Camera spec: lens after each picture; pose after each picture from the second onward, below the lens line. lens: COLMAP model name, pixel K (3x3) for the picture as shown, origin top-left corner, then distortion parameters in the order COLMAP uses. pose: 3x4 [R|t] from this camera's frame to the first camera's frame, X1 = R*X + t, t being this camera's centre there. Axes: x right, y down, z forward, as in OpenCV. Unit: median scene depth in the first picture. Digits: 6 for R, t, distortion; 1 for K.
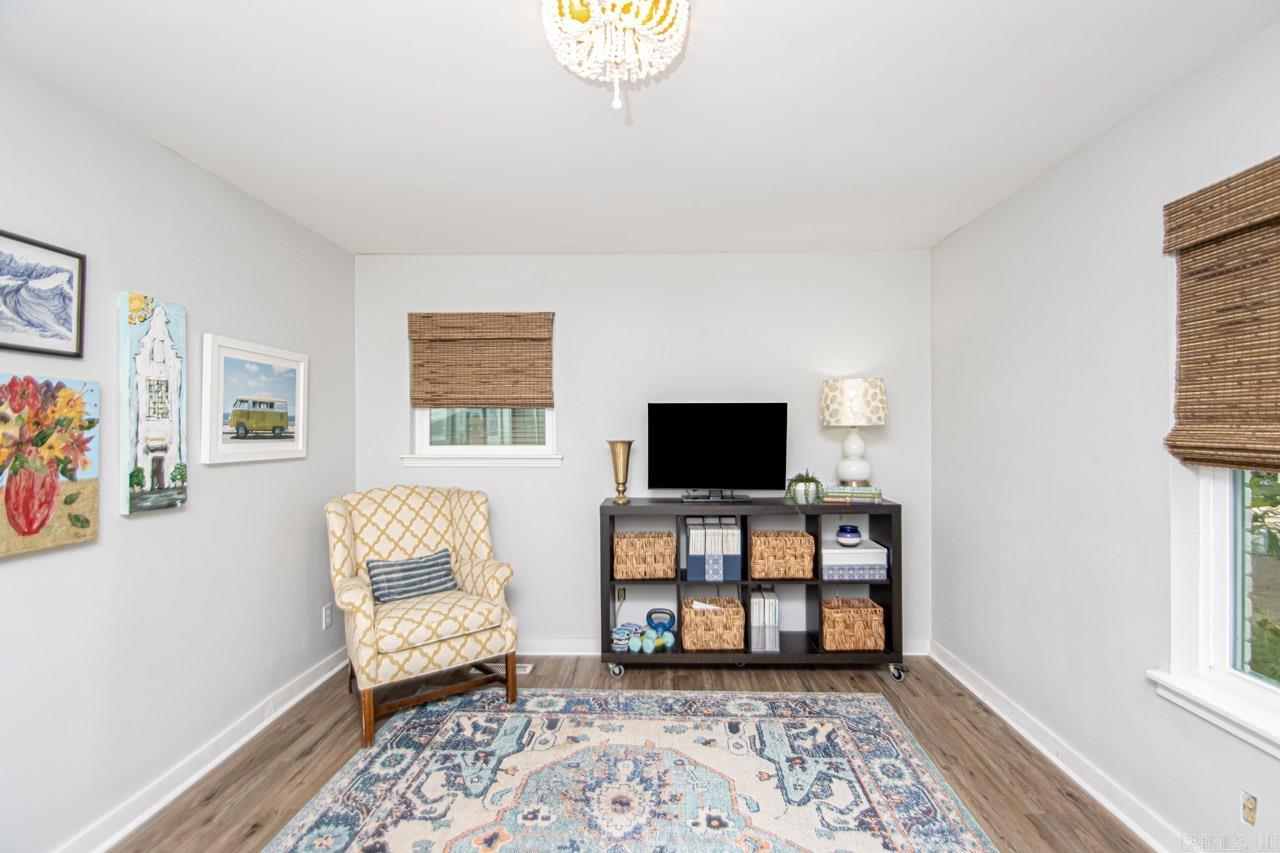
lens RADIAL K [[596.3, 0, 651.9], [0, 596.3, 420.3], [0, 0, 1]] dist [0.021338, -0.019170]
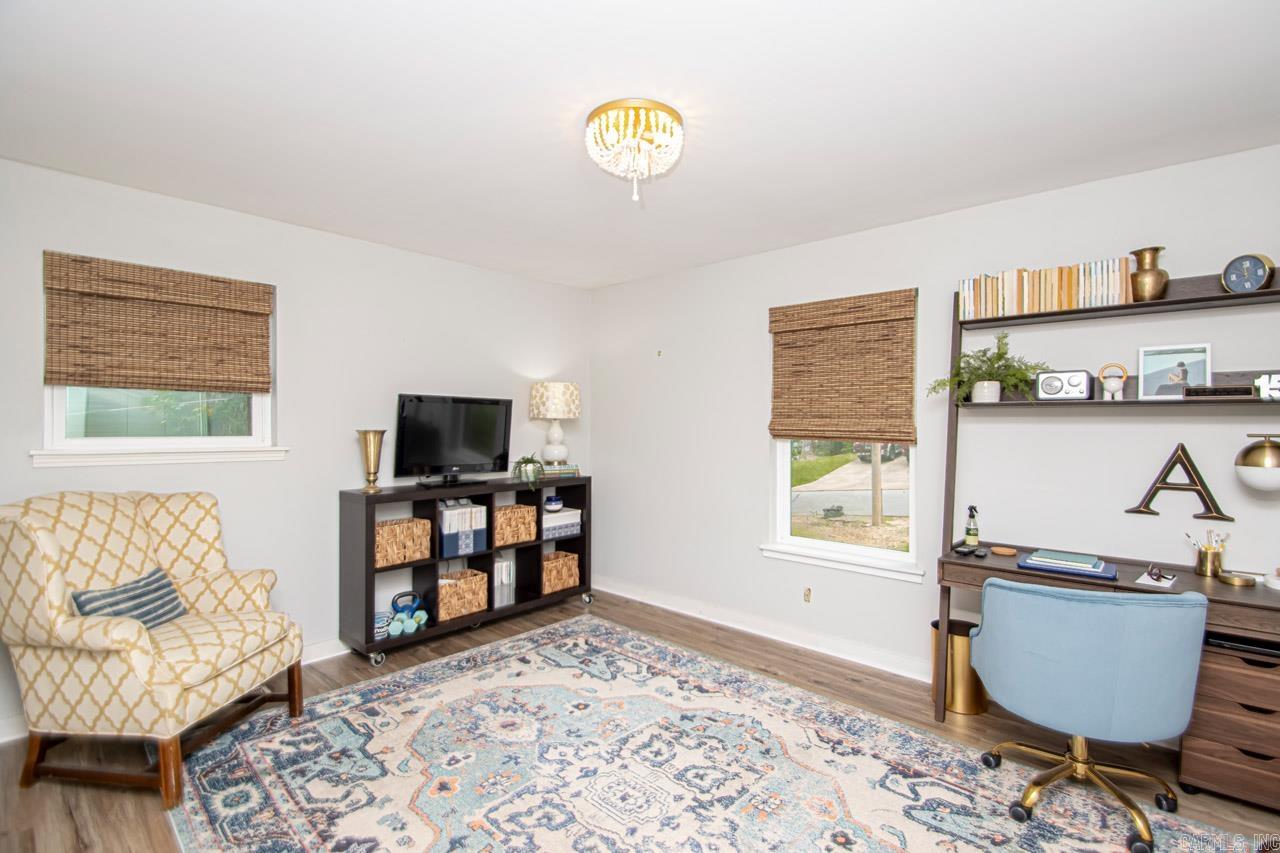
lens RADIAL K [[596.3, 0, 651.9], [0, 596.3, 420.3], [0, 0, 1]] dist [0.021338, -0.019170]
pose [[0.654569, 0.012826, 0.755894, -0.603716], [-0.014511, 0.999885, -0.004400, 0.018148], [-0.755863, -0.008089, 0.654680, -0.003510]]
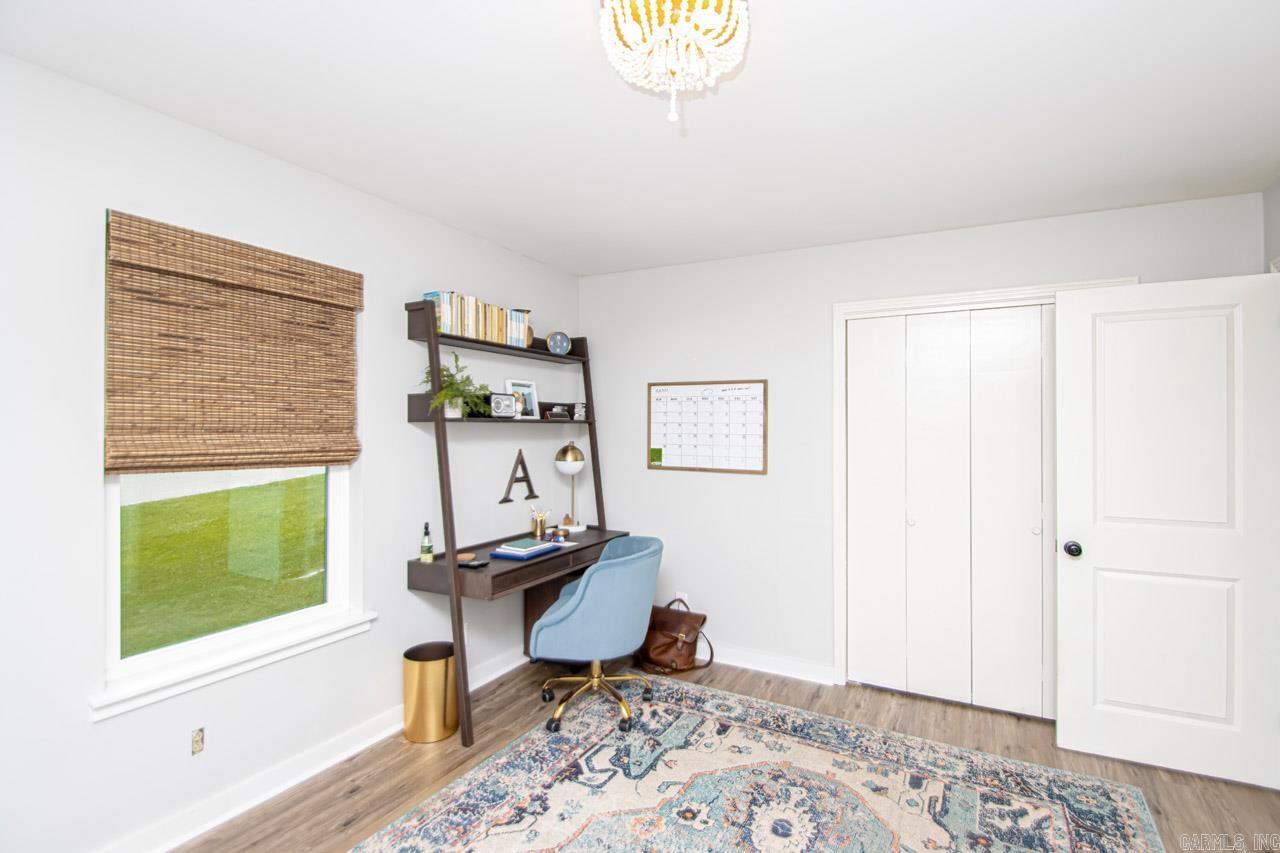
lens RADIAL K [[596.3, 0, 651.9], [0, 596.3, 420.3], [0, 0, 1]] dist [0.021338, -0.019170]
pose [[-0.893967, 0.006926, 0.448079, -0.244555], [-0.002029, 0.999808, -0.019504, 0.000002], [-0.448128, -0.018345, -0.893781, 0.994604]]
